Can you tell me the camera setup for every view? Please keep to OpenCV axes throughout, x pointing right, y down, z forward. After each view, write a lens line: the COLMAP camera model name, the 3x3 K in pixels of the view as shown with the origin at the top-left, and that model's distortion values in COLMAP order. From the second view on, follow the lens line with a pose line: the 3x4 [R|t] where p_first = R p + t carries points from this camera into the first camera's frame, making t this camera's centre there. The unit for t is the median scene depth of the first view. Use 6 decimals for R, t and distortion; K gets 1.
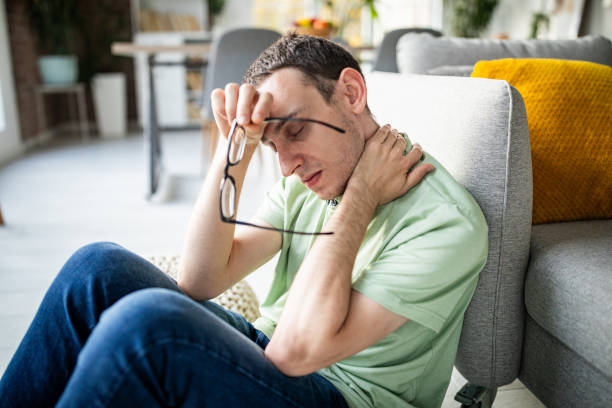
lens RADIAL K [[558.8, 0, 306.0], [0, 558.8, 204.0], [0, 0, 1]] dist [-0.122612, 0.164152]
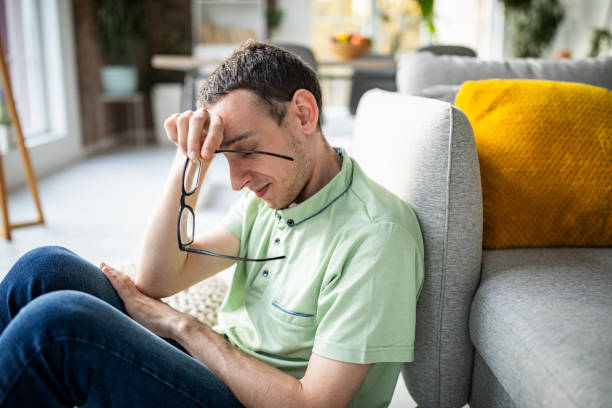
lens RADIAL K [[558.8, 0, 306.0], [0, 558.8, 204.0], [0, 0, 1]] dist [-0.122612, 0.164152]
pose [[0.993302, 0.038849, -0.108819, 0.179377], [-0.041269, 0.998946, -0.020073, -0.009167], [0.107924, 0.024429, 0.993859, -0.017861]]
